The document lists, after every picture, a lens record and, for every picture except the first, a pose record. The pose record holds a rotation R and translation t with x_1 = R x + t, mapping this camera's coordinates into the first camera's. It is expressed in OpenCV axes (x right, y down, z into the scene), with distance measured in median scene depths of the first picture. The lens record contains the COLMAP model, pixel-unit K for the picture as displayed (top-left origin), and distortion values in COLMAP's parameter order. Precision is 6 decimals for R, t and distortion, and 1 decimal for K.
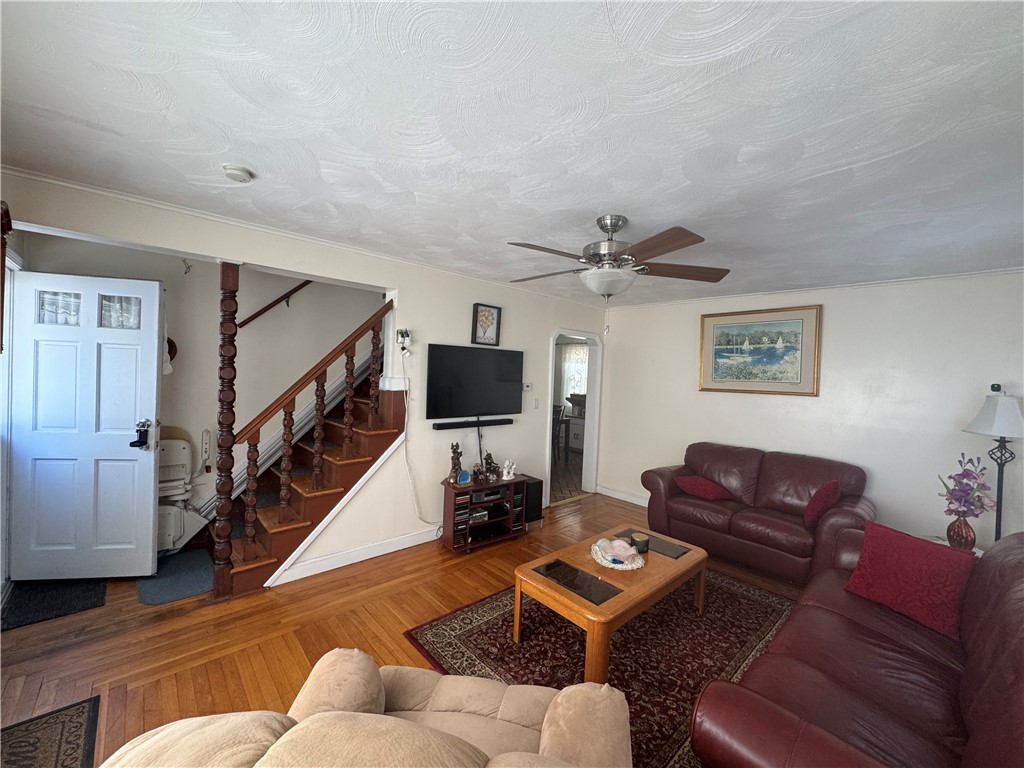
lens RADIAL K [[408.1, 0, 513.2], [0, 408.1, 381.5], [0, 0, 1]] dist [-0.002717, 0.000839]
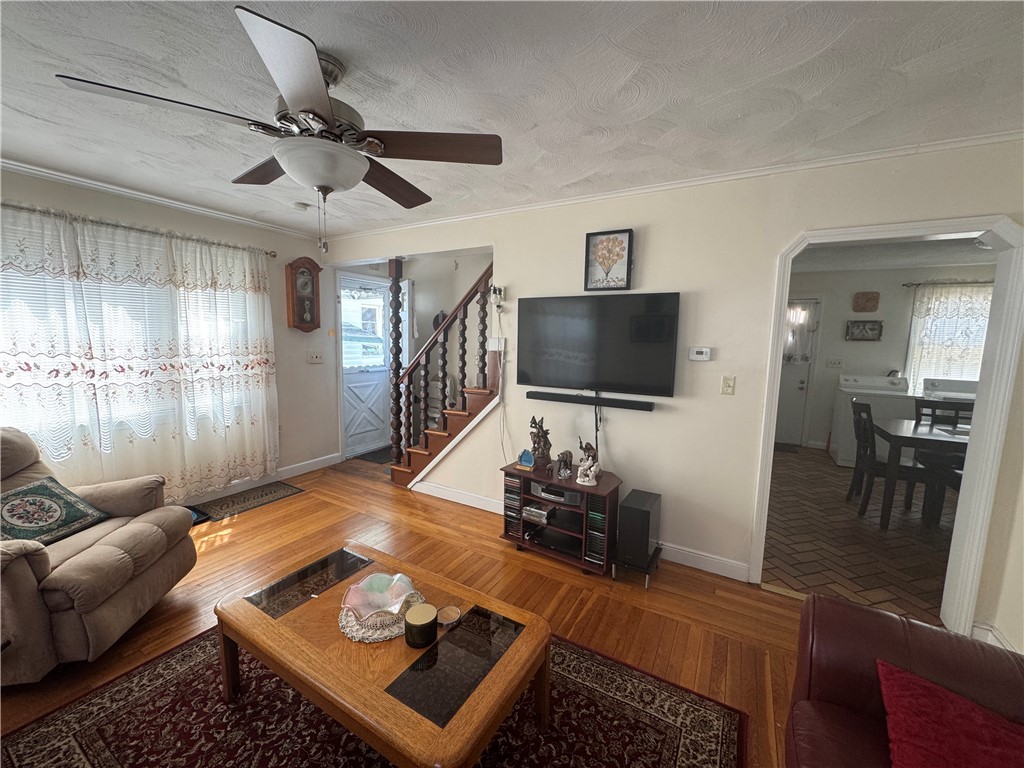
lens RADIAL K [[408.1, 0, 510.5], [0, 408.1, 382.0], [0, 0, 1]] dist [-0.002717, 0.000839]
pose [[0.293249, 0.074970, -0.953092, 0.596697], [-0.028146, 0.997166, 0.069776, 0.023732], [0.955622, 0.006364, 0.294528, 0.680670]]
